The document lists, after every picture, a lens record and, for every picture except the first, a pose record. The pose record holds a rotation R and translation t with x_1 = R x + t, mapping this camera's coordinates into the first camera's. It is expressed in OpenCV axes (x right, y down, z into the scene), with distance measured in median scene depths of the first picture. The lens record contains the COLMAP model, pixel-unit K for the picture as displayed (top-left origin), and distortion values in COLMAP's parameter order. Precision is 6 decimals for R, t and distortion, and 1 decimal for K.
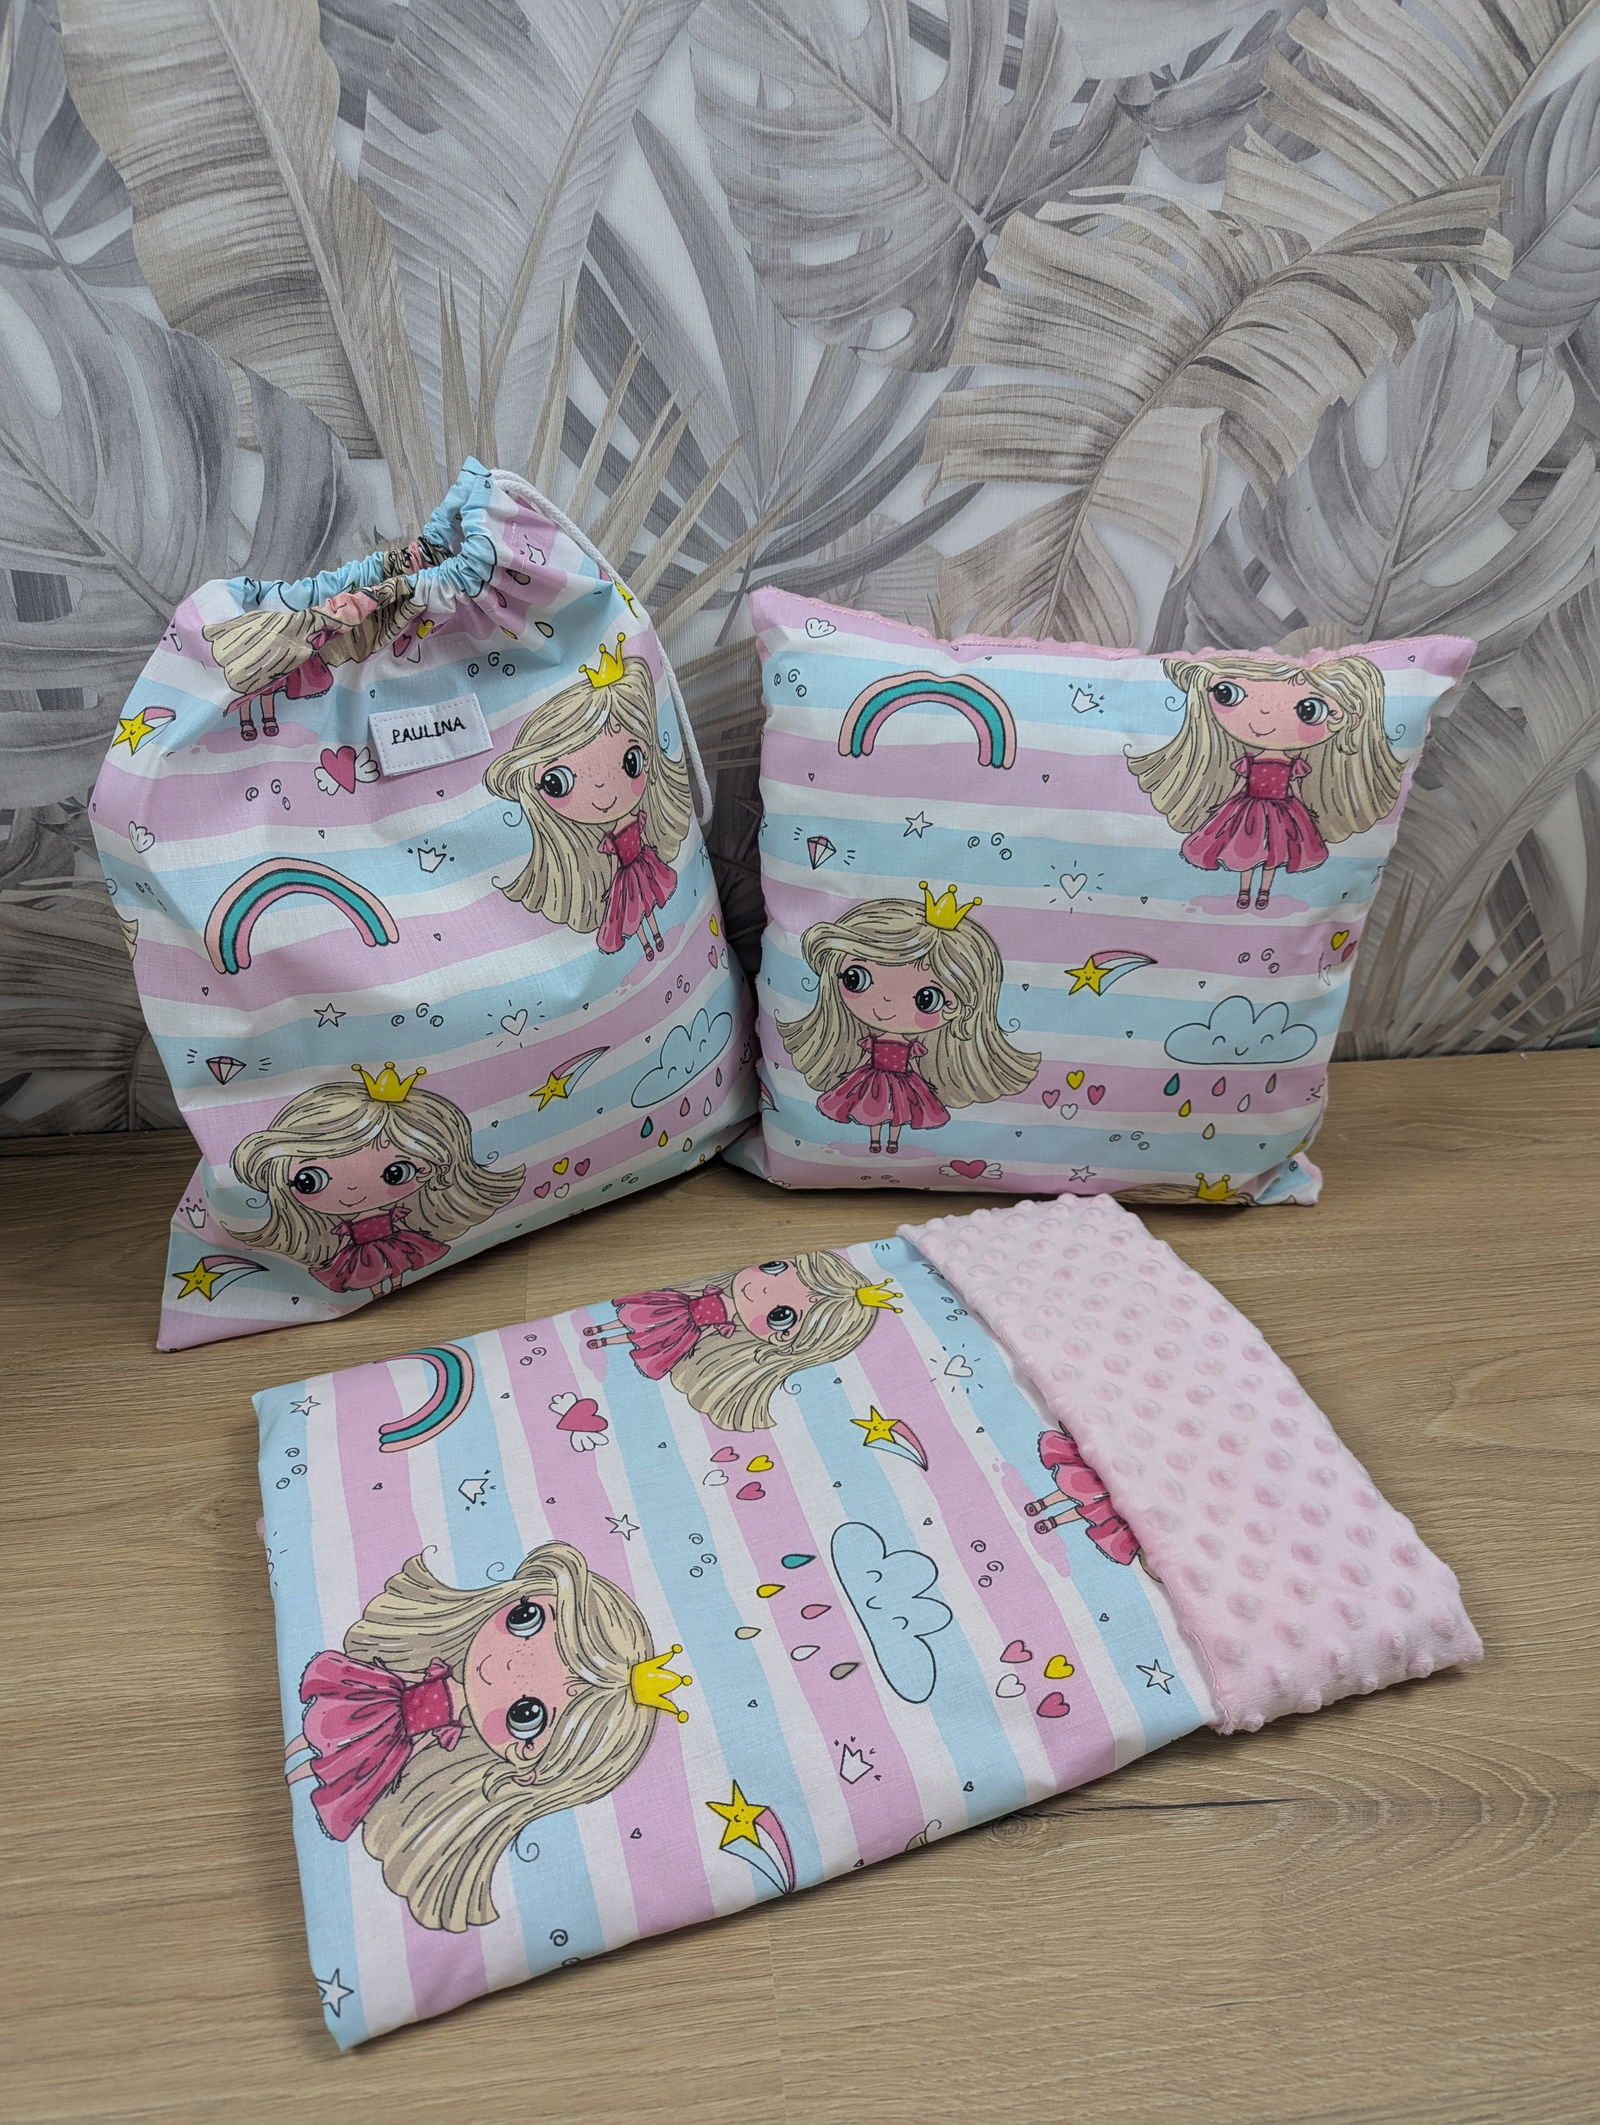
lens RADIAL K [[1492.3, 0, 799.9], [0, 1492.3, 1058.1], [0, 0, 1]] dist [0.033383, -0.038307]
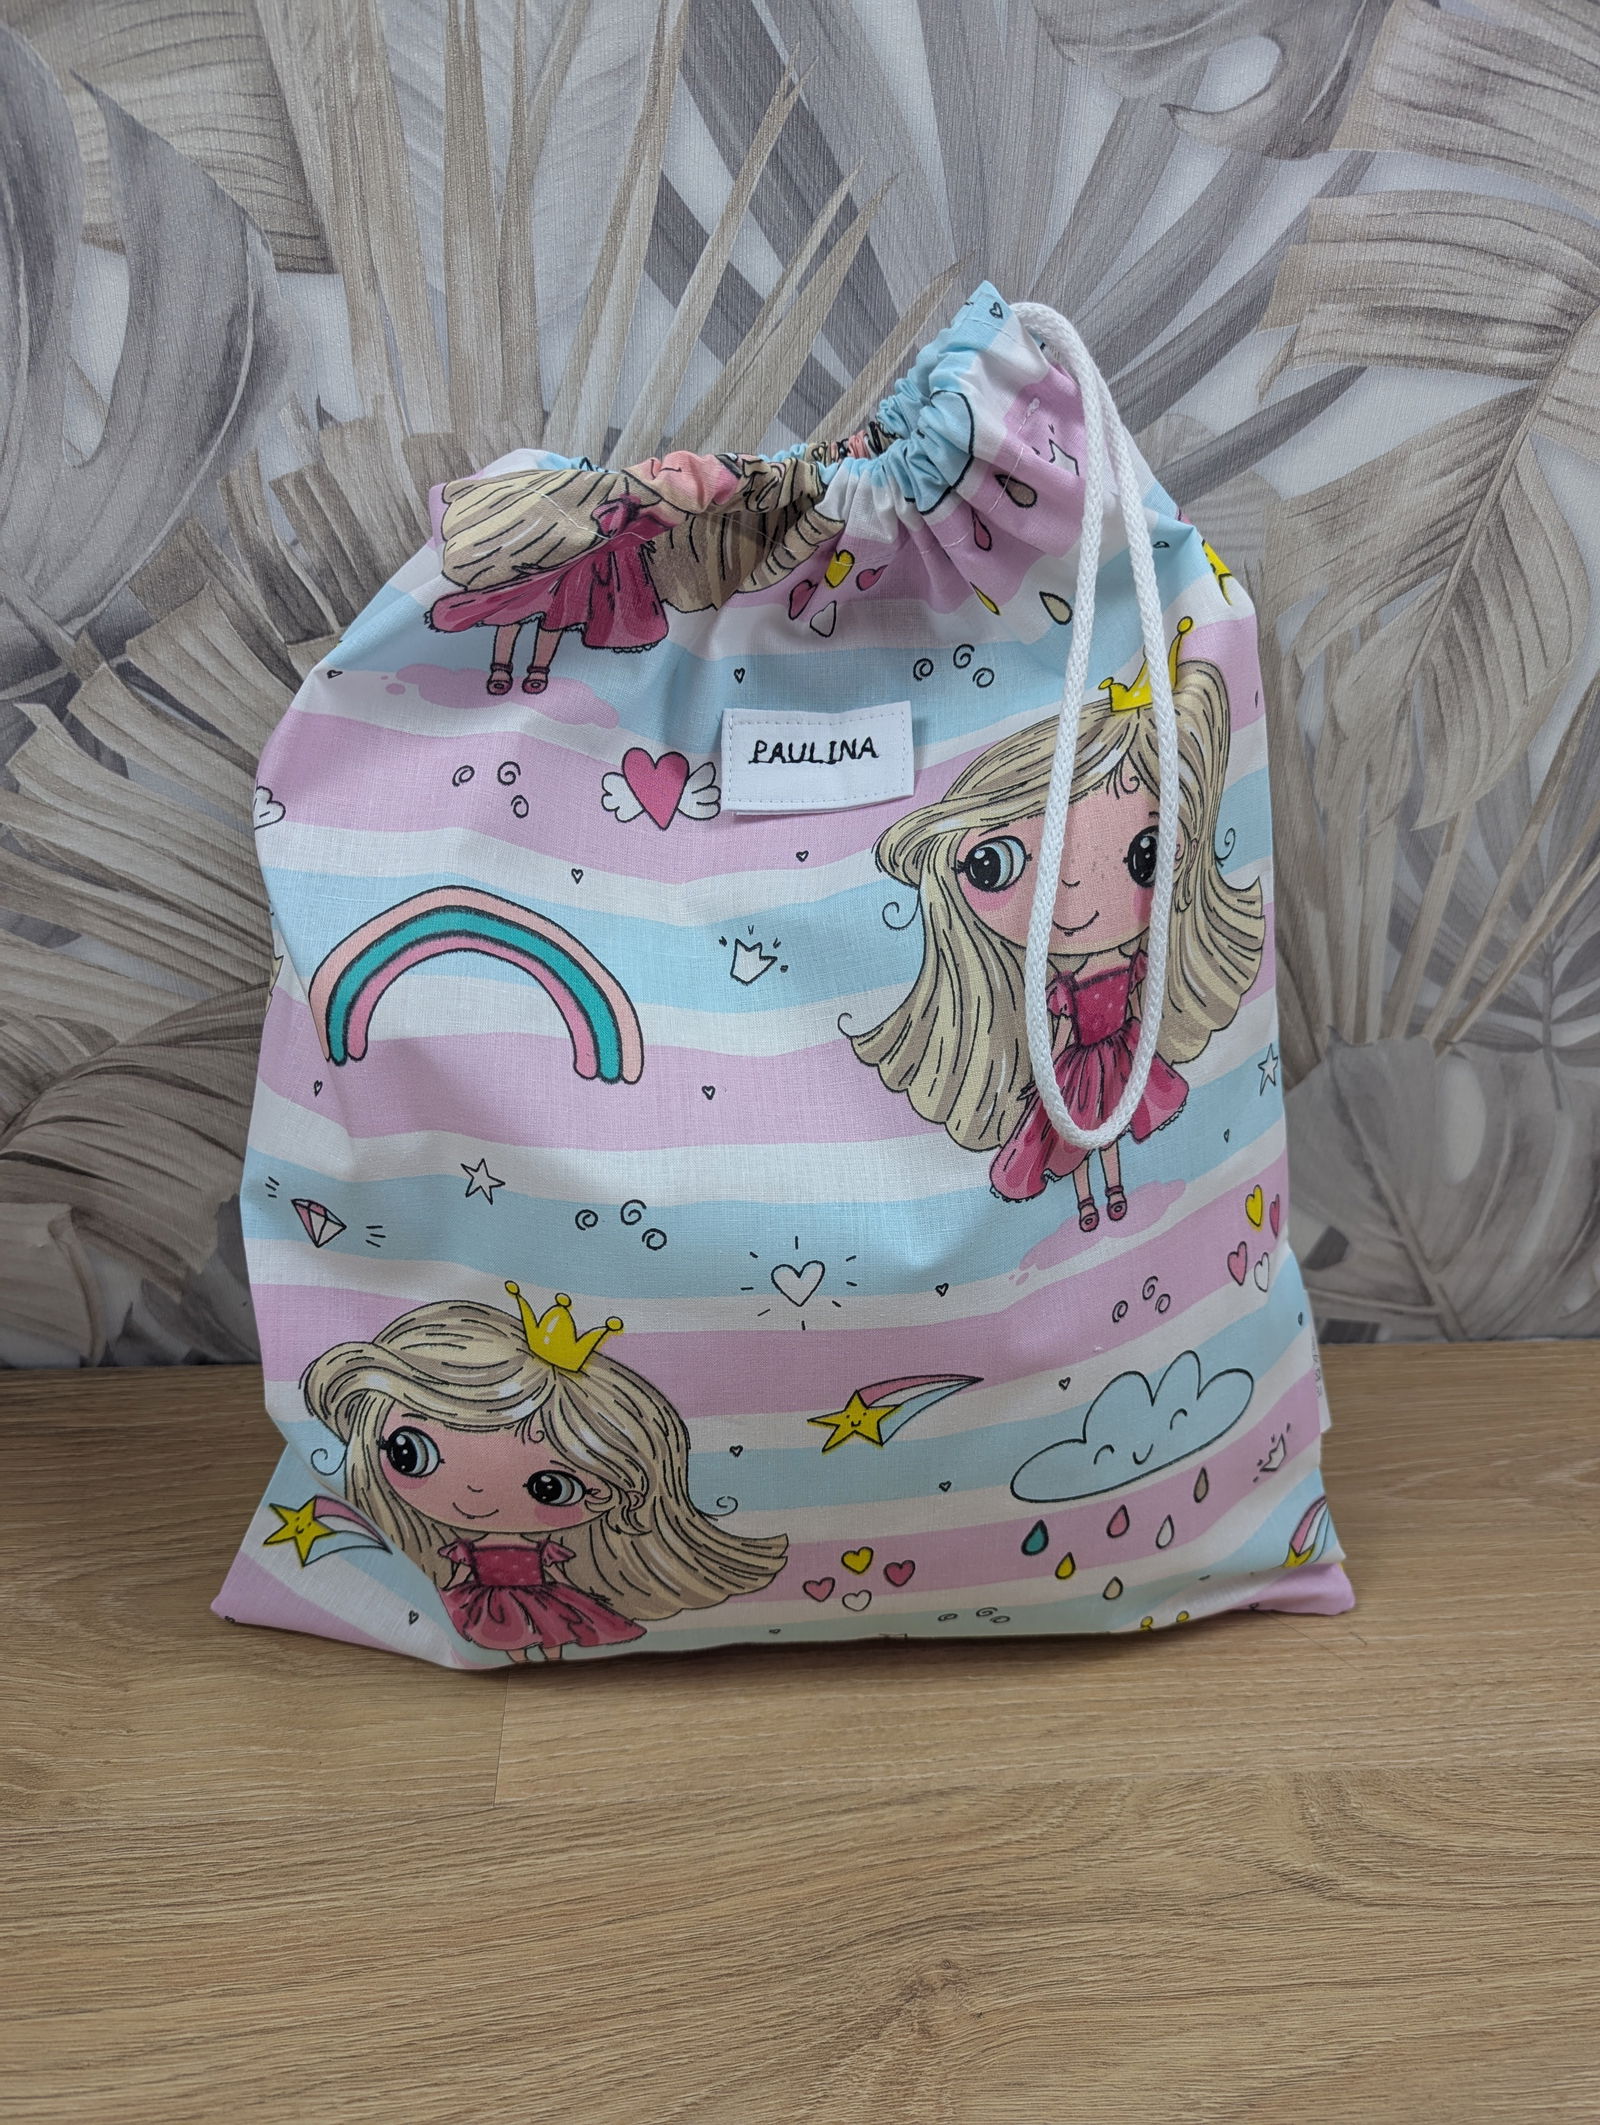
lens RADIAL K [[1492.3, 0, 794.7], [0, 1492.3, 1064.2], [0, 0, 1]] dist [0.033383, -0.038307]
pose [[0.998581, 0.043023, -0.031397, -0.071814], [-0.045329, 0.996011, -0.076853, -0.062755], [0.027965, 0.078167, 0.996548, 0.456123]]
